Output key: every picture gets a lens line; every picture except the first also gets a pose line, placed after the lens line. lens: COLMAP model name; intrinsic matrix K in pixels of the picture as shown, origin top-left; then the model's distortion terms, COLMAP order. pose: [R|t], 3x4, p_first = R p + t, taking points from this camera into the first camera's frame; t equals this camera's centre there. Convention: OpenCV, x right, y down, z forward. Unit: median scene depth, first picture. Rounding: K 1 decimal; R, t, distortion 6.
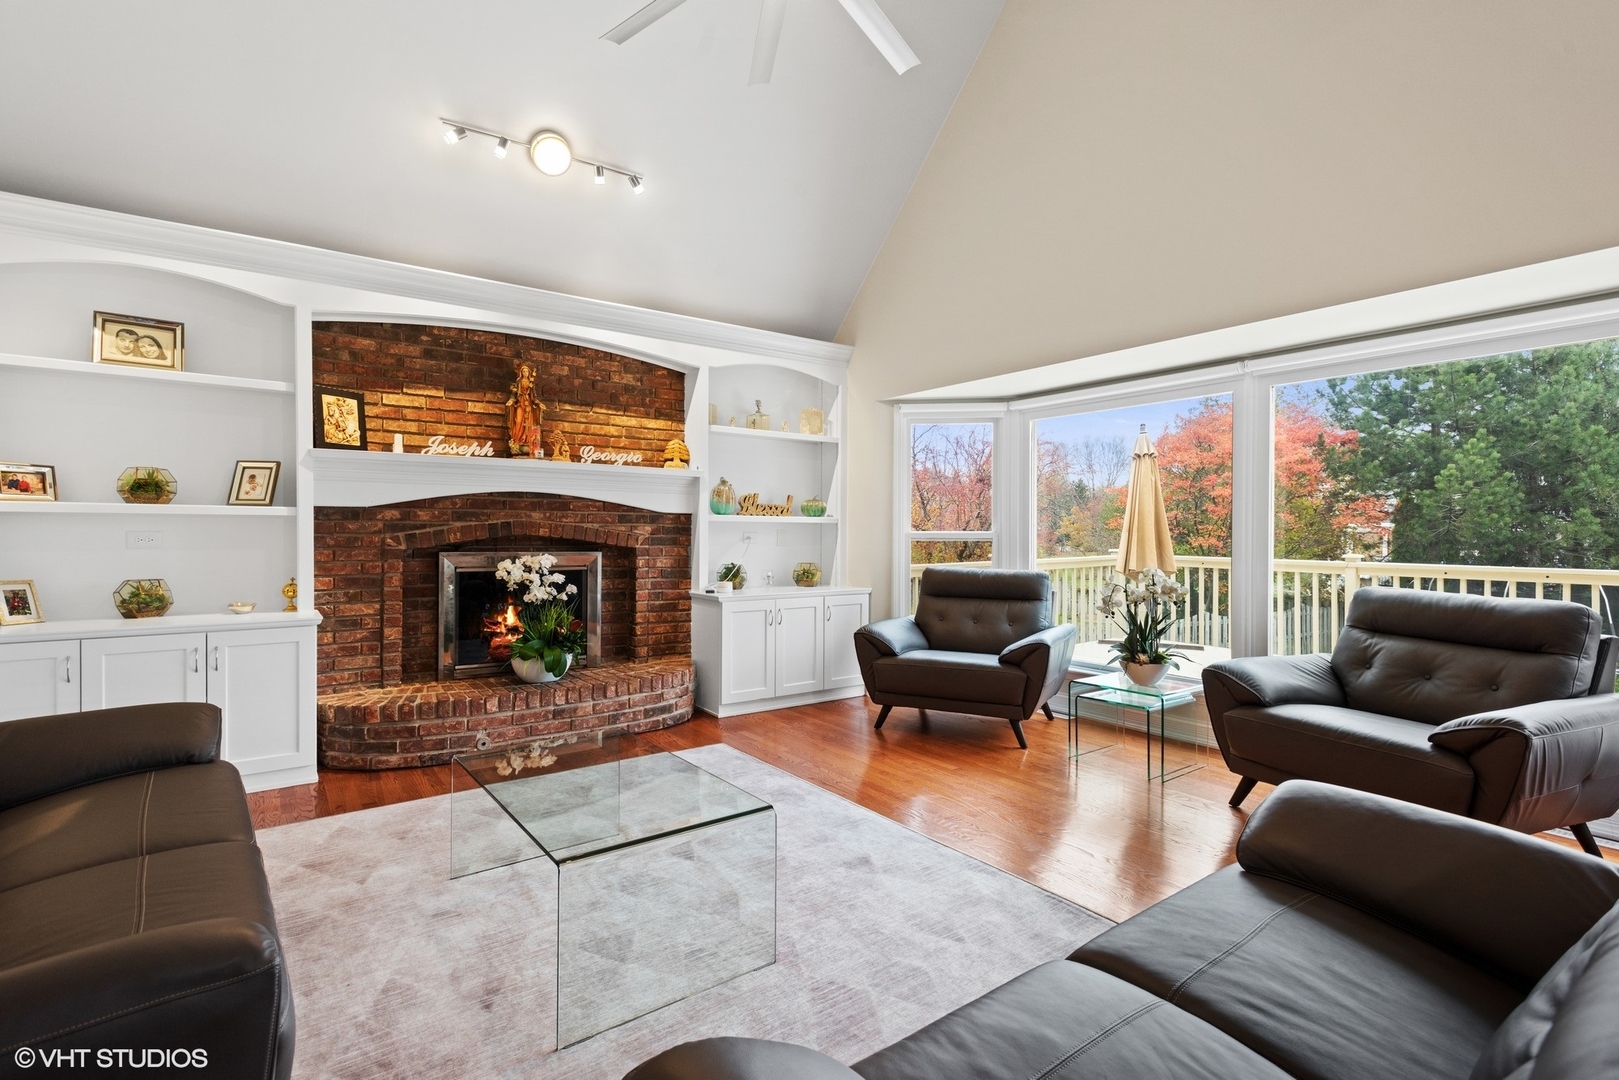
lens RADIAL K [[761.3, 0, 820.1], [0, 761.3, 542.5], [0, 0, 1]] dist [0.008843, -0.001992]
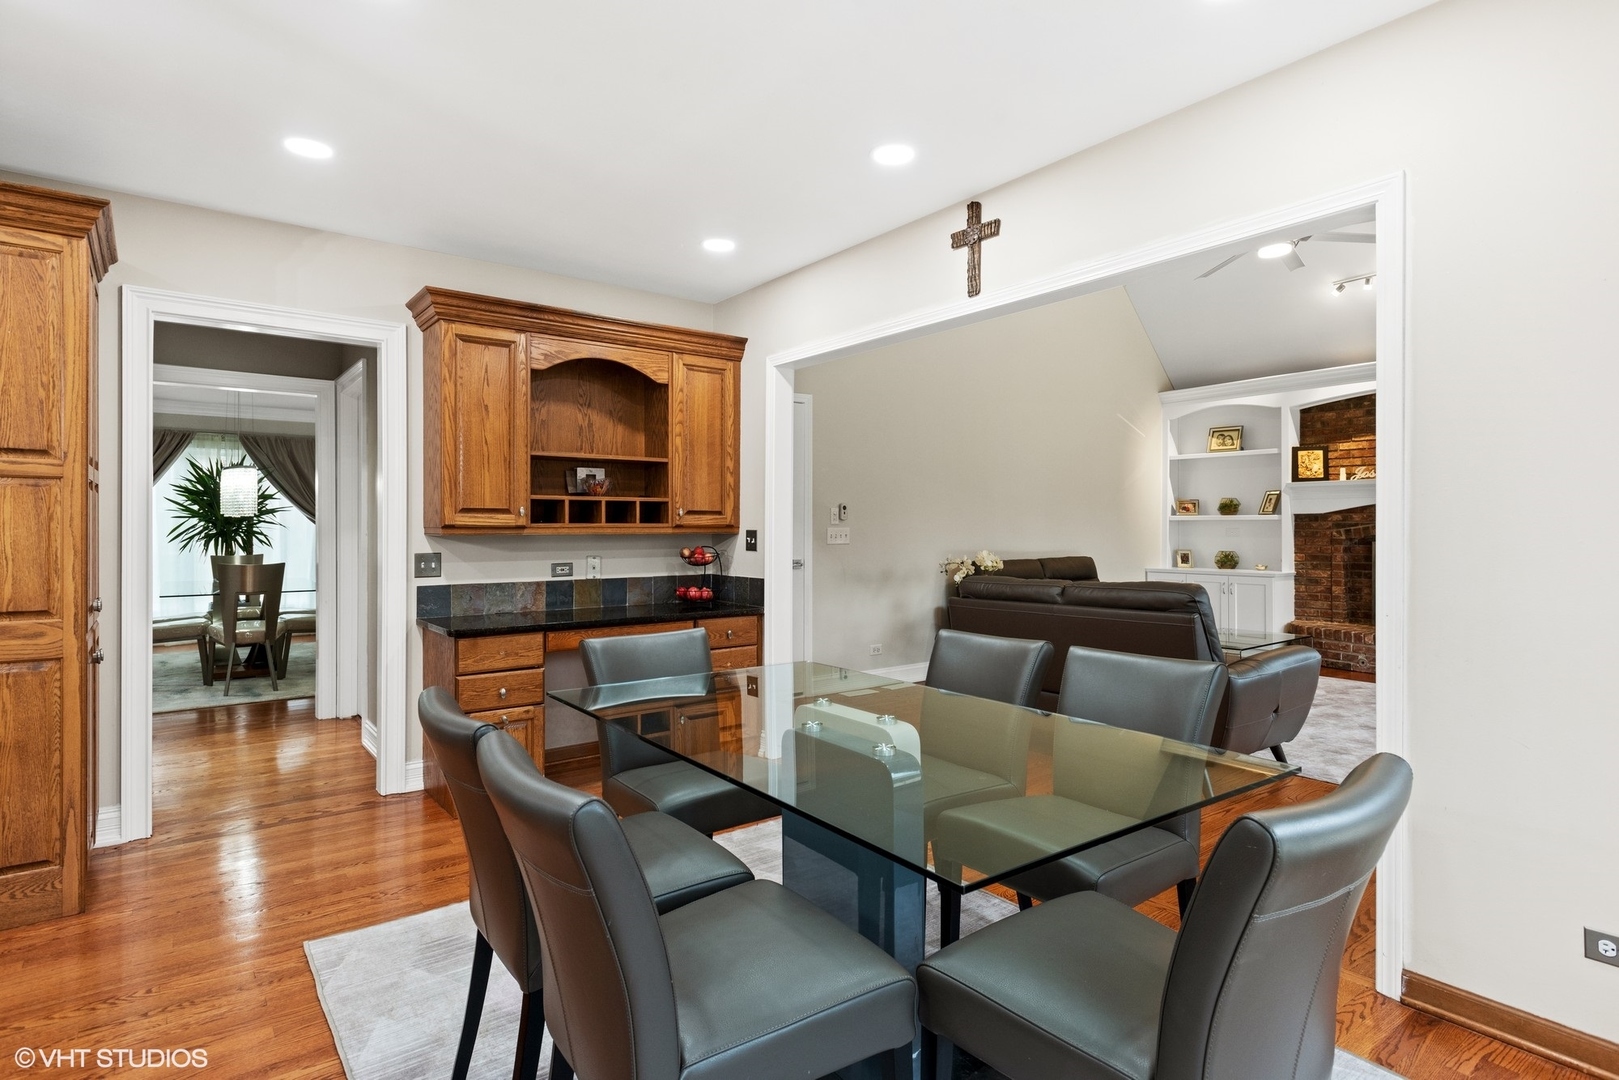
lens RADIAL K [[826.9, 0, 810.4], [0, 826.9, 532.3], [0, 0, 1]] dist [0.004872, -0.002817]
pose [[0.016344, 0.002707, -0.999863, 1.231745], [-0.011517, 0.999931, 0.002518, 0.003753], [0.999800, 0.011475, 0.016374, -0.166764]]
